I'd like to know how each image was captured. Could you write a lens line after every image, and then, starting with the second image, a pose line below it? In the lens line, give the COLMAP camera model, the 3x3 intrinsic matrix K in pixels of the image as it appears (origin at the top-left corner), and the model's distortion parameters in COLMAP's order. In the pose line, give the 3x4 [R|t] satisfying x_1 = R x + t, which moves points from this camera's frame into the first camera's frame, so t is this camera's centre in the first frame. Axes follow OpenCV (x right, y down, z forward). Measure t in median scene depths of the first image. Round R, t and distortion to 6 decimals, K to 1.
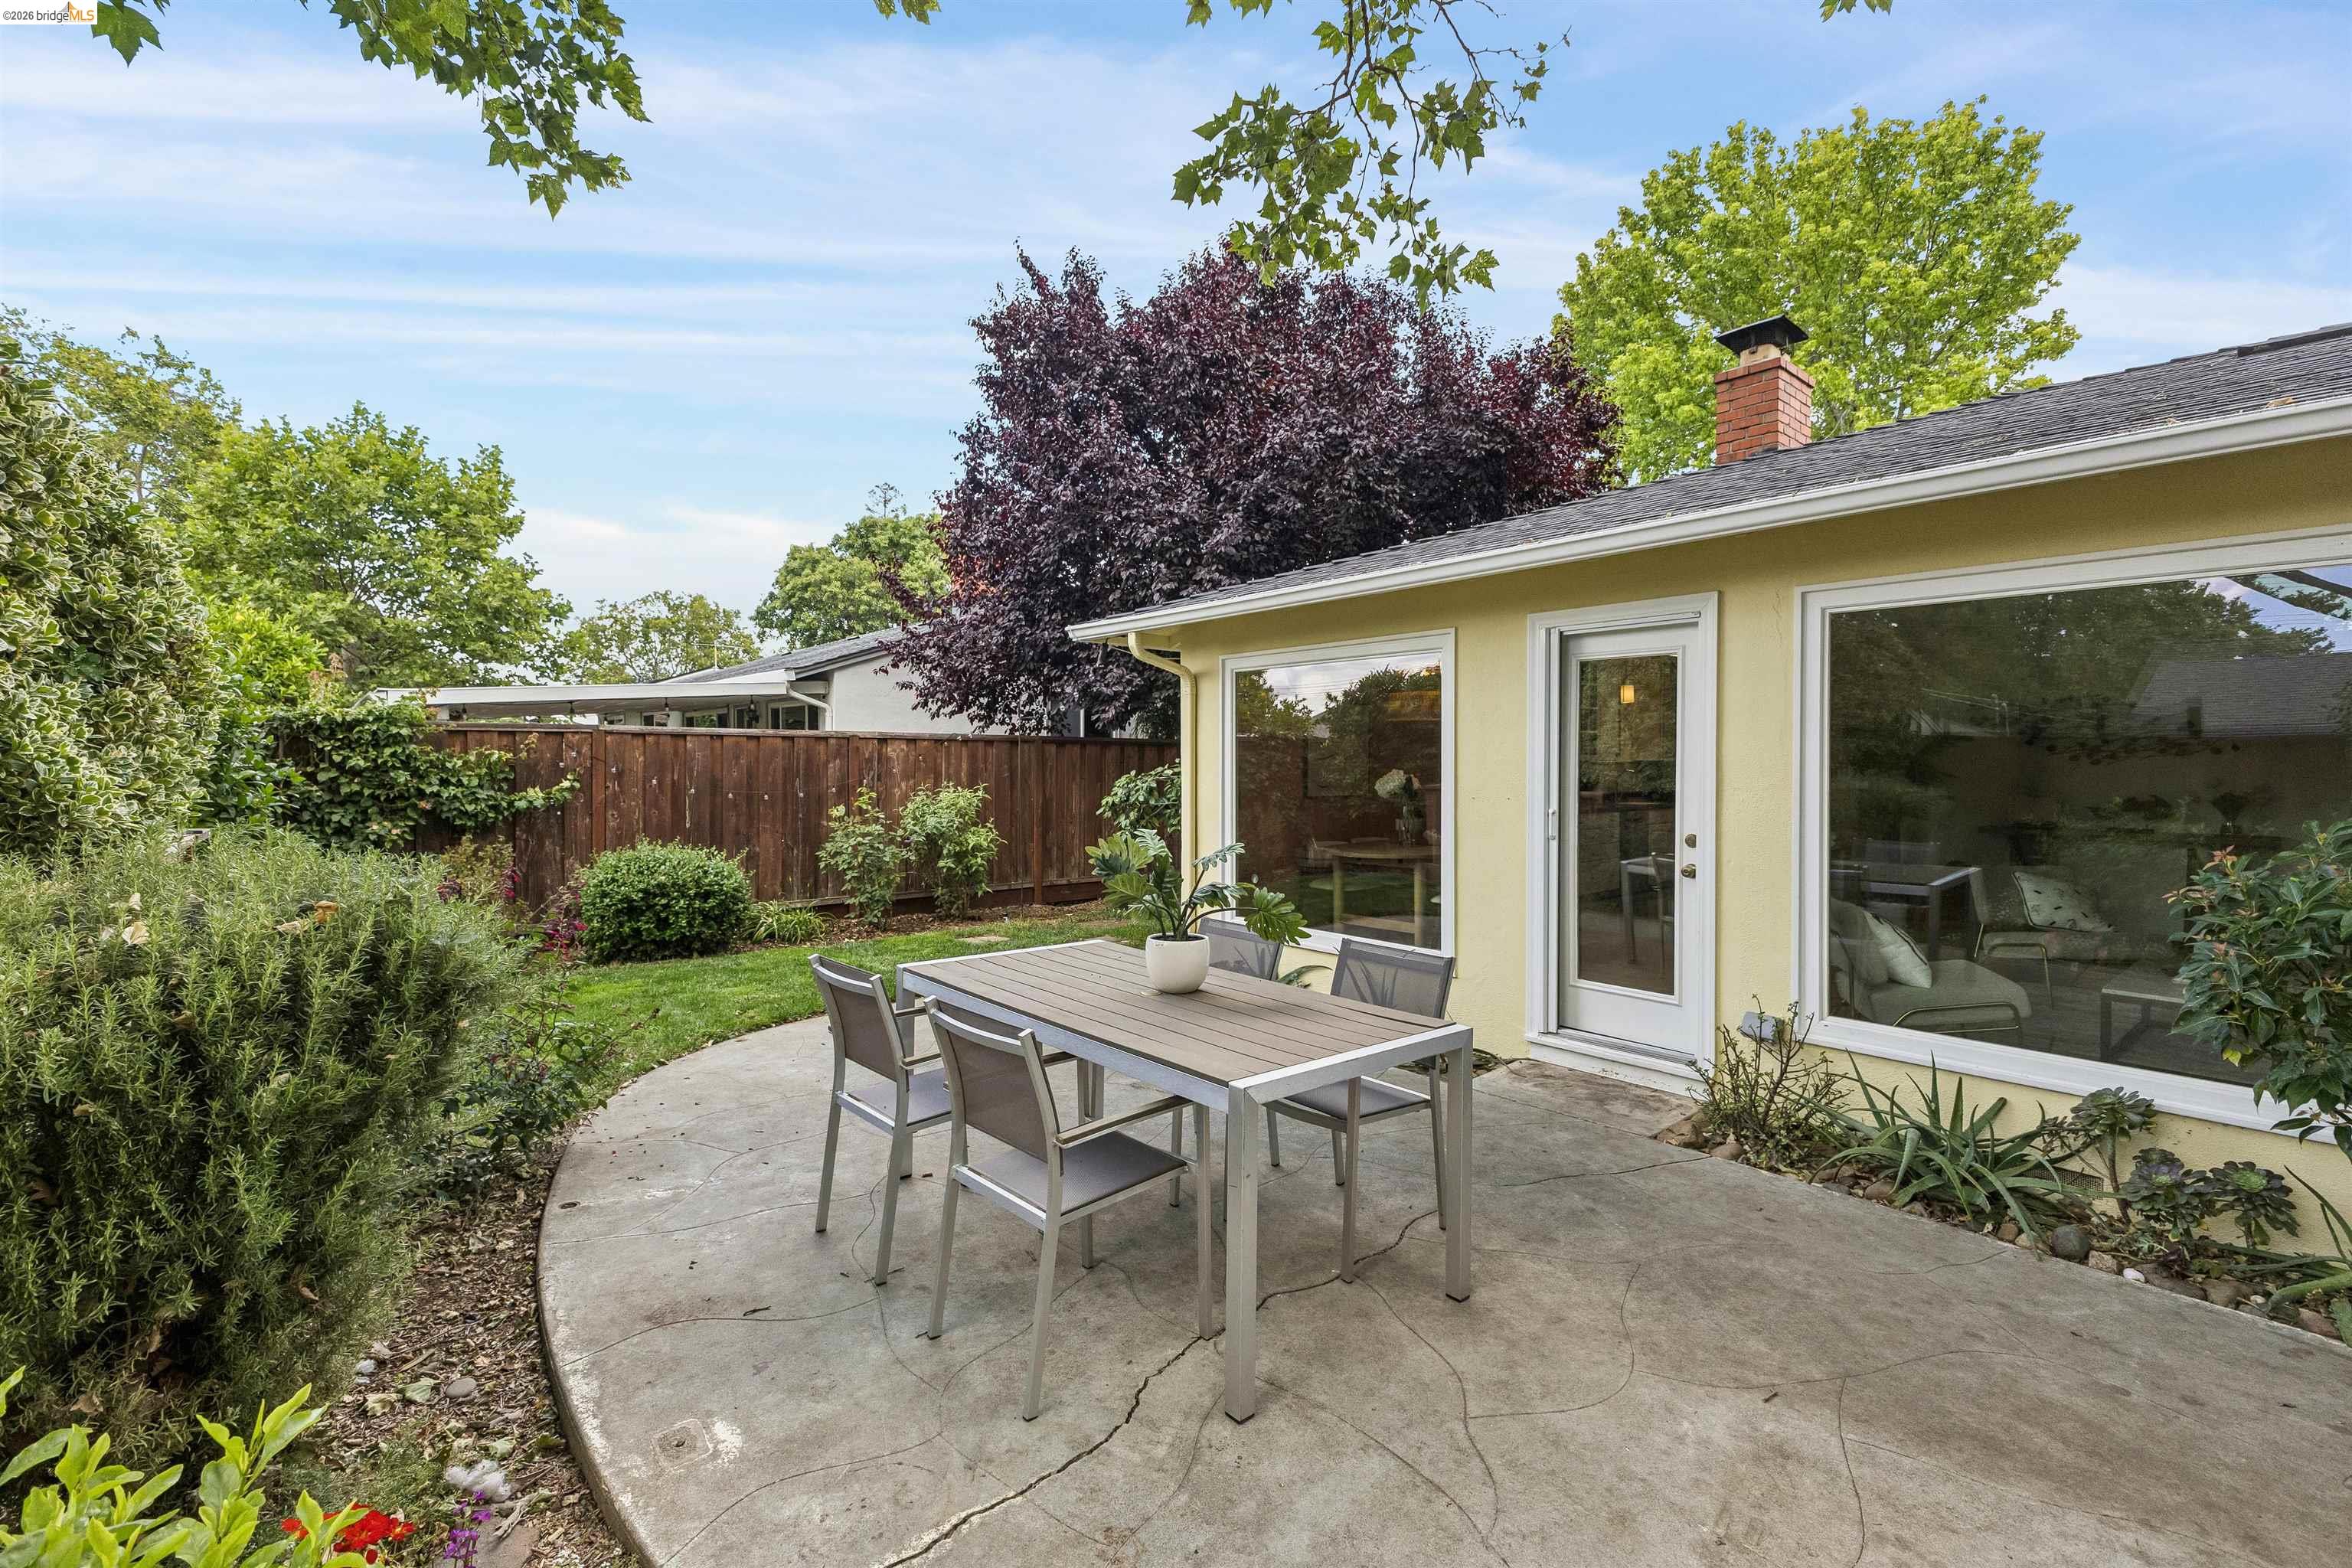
lens RADIAL K [[1008.1, 0, 1176.0], [0, 1008.1, 784.0], [0, 0, 1]] dist [0.007714, -0.001053]
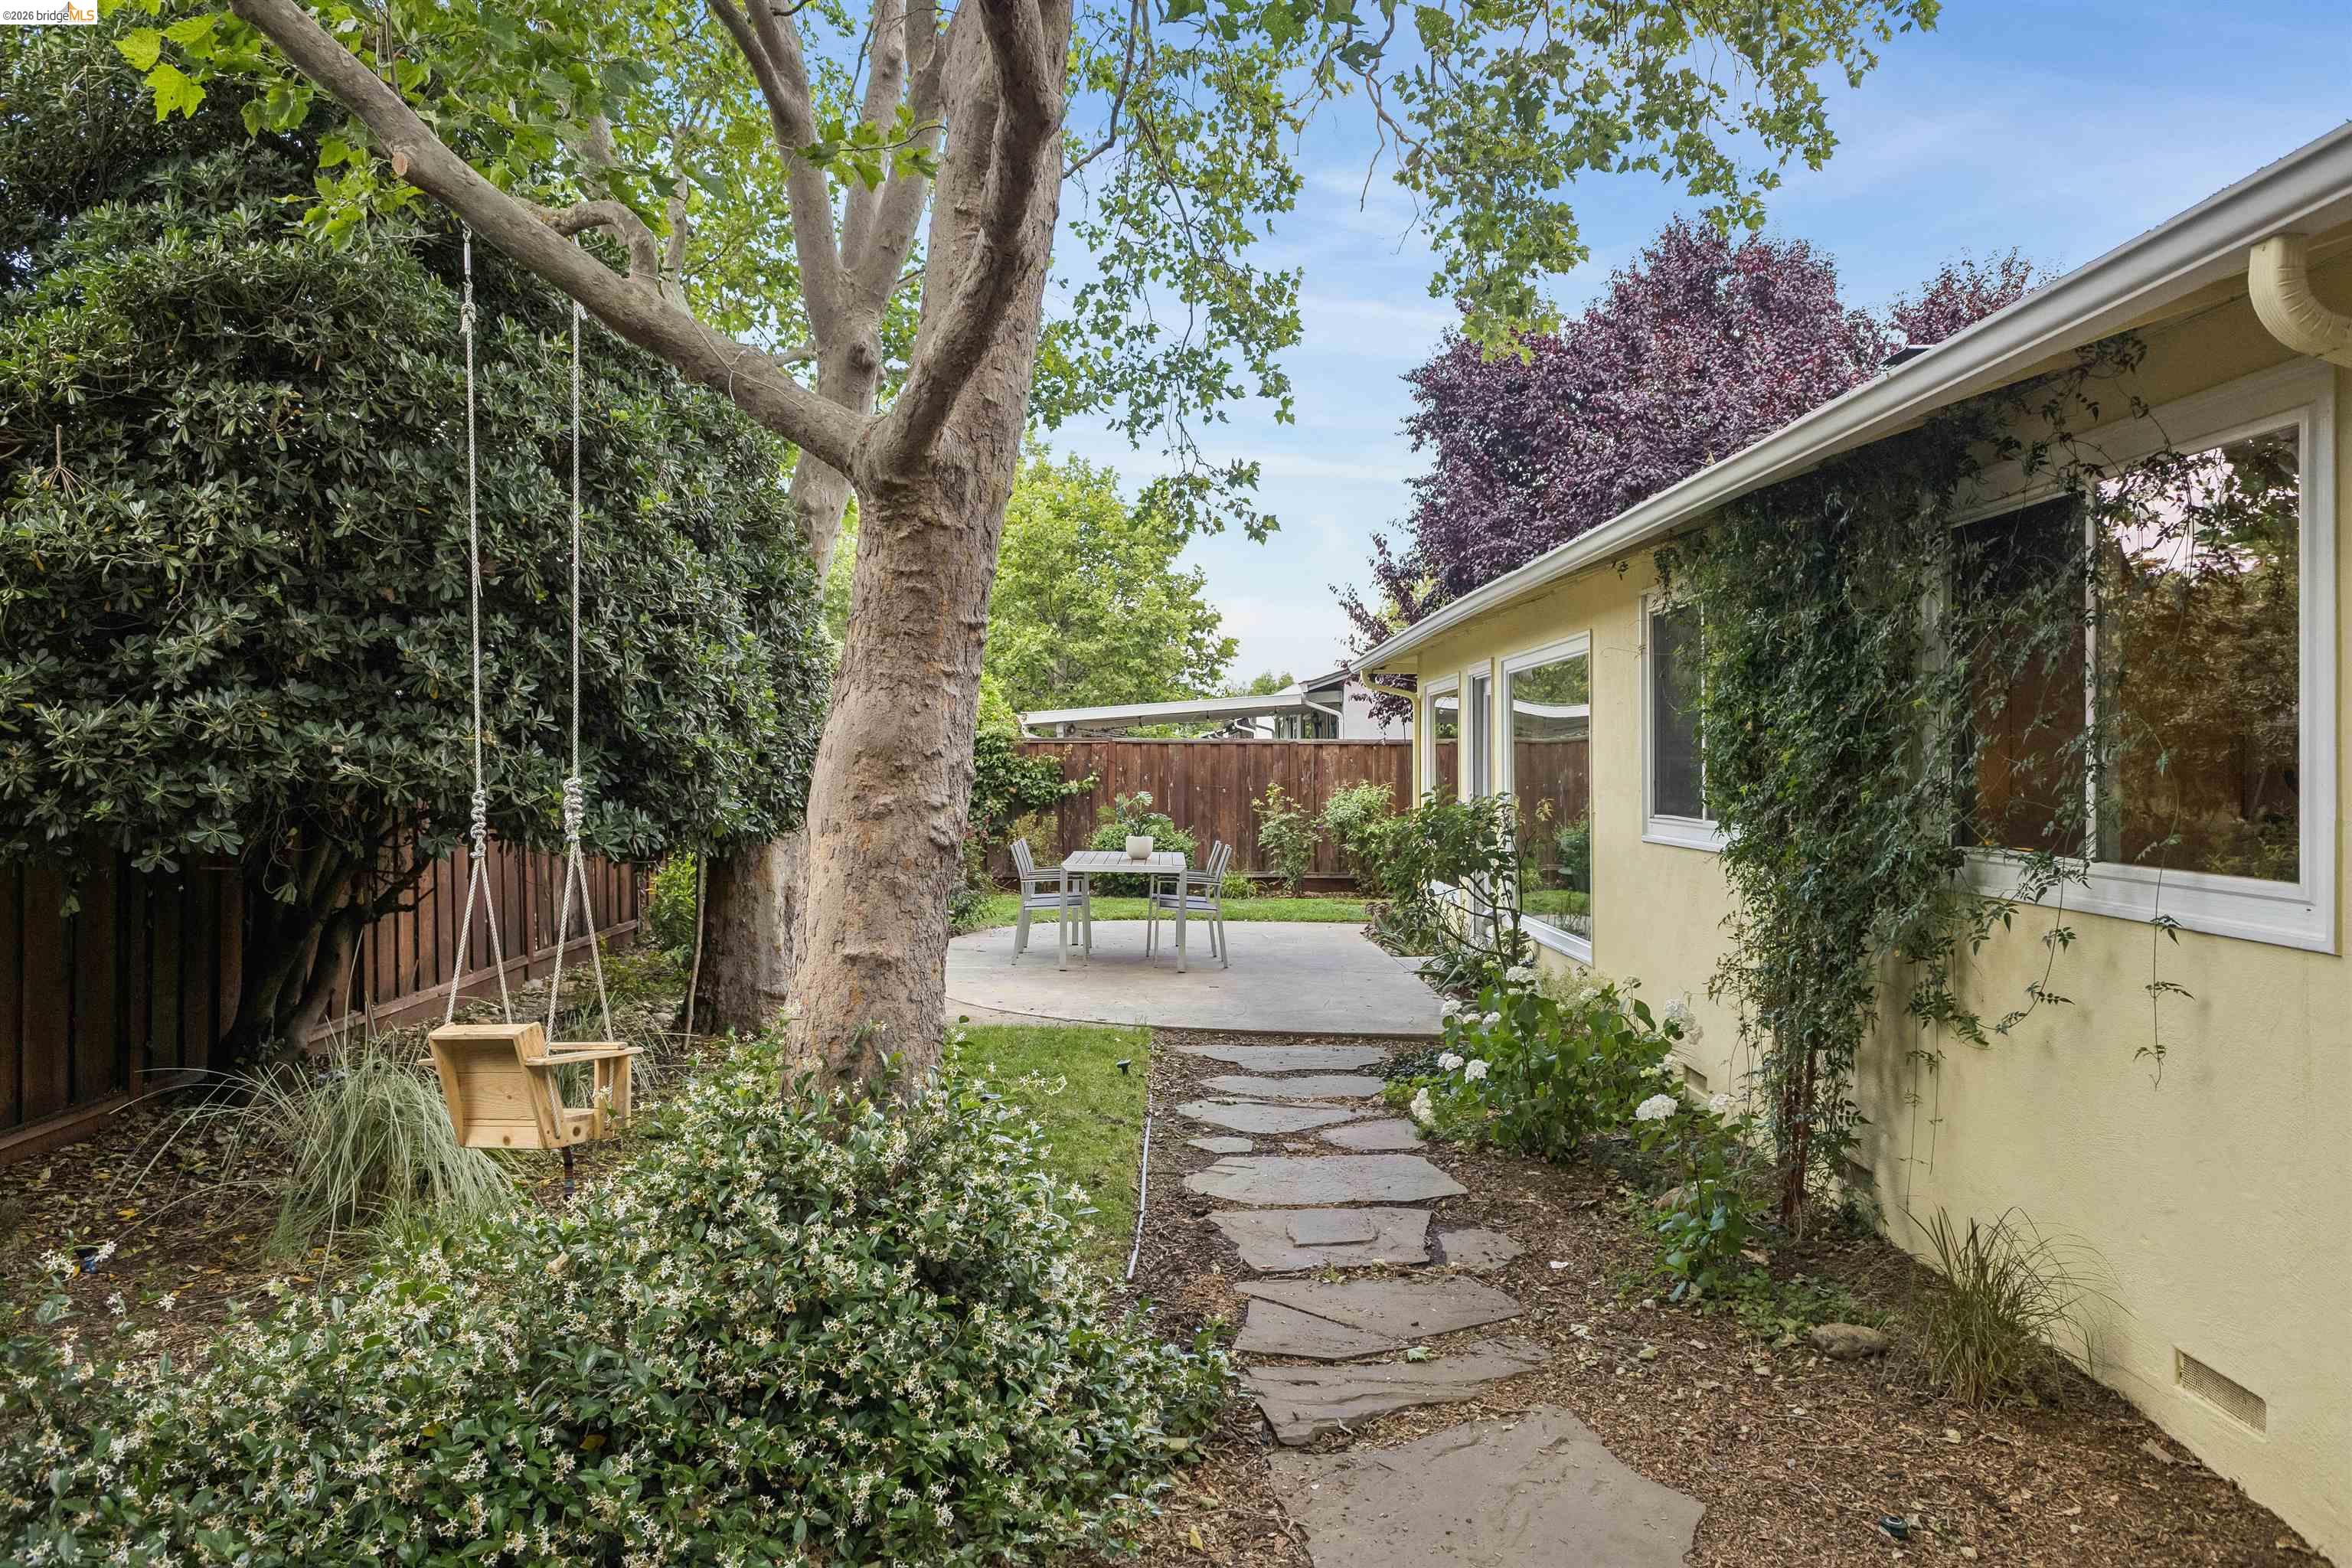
lens RADIAL K [[1712.7, 0, 1173.1], [0, 1712.7, 773.1], [0, 0, 1]] dist [0.051717, 0.000359]
pose [[0.767321, 0.001715, -0.641261, 1.120985], [-0.015479, 0.999755, -0.015847, 0.030976], [0.641076, 0.022086, 0.767159, -0.865408]]
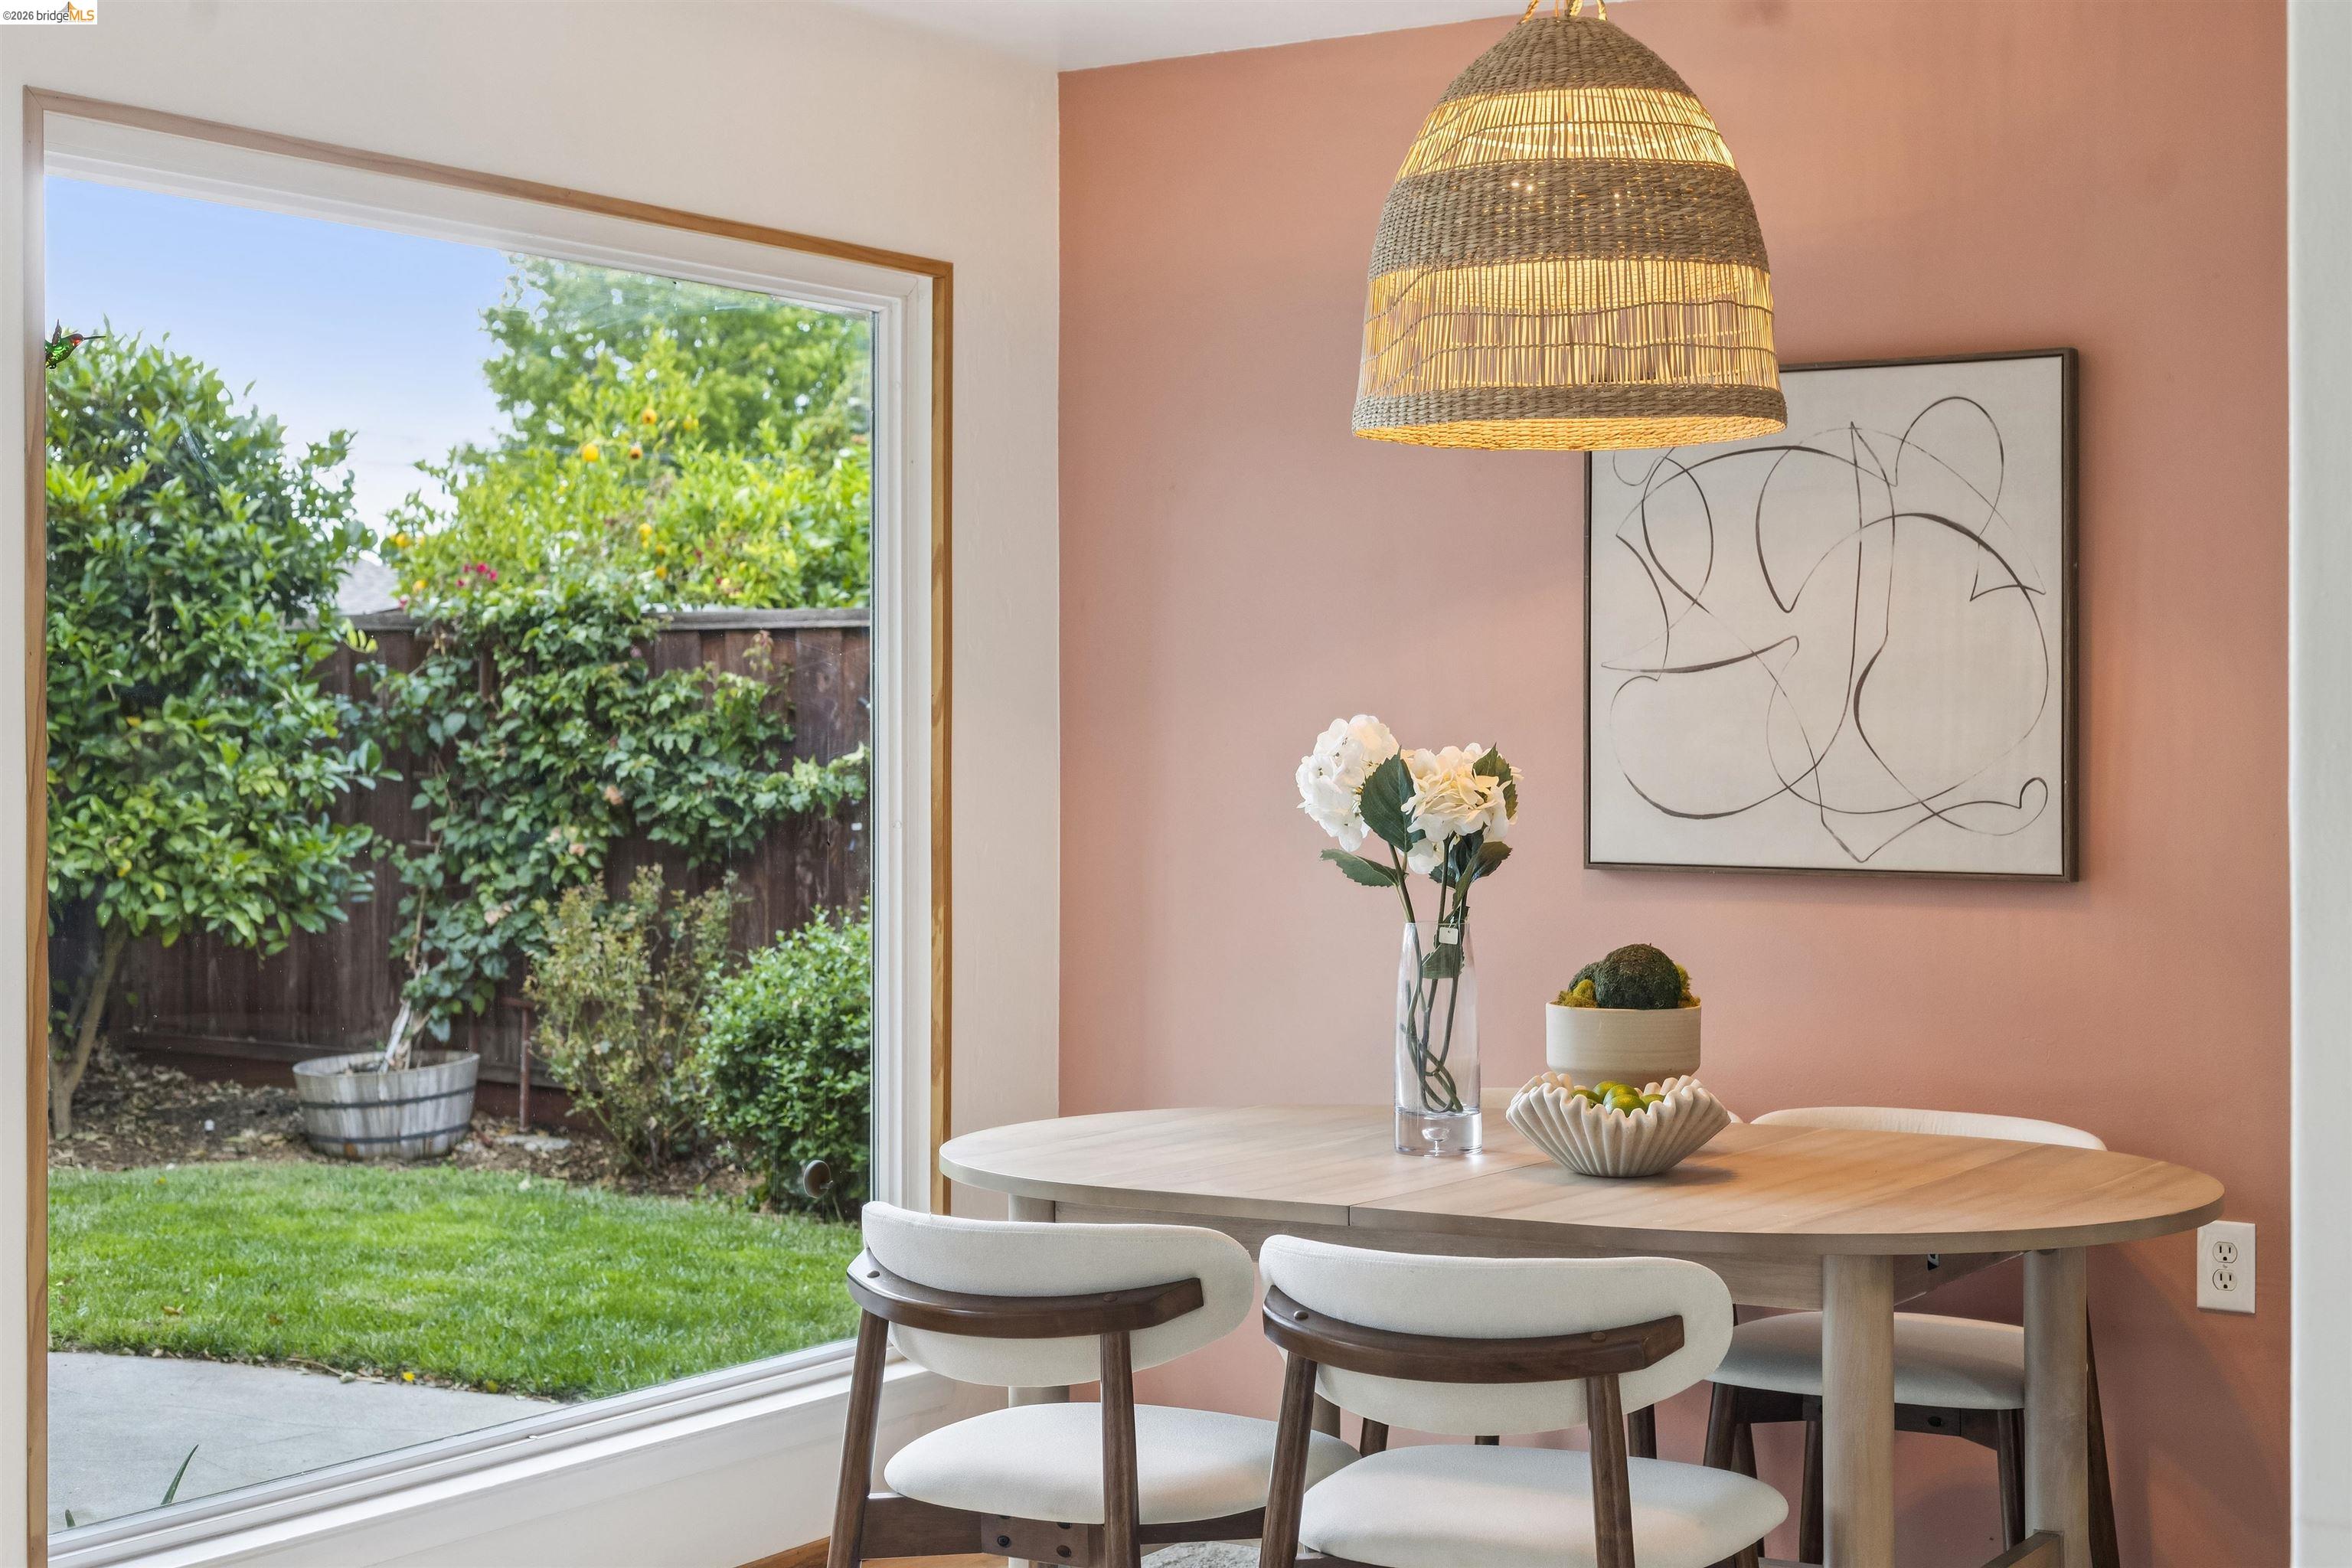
lens RADIAL K [[3390.9, 0, 1167.9], [0, 3390.9, 730.0], [0, 0, 1]] dist [0.006997, 0.072719]
pose [[0.280741, 0.005065, -0.959770, 0.765497], [-0.022337, 0.999750, -0.001258, -0.011474], [0.959524, 0.021792, 0.280784, 0.754884]]
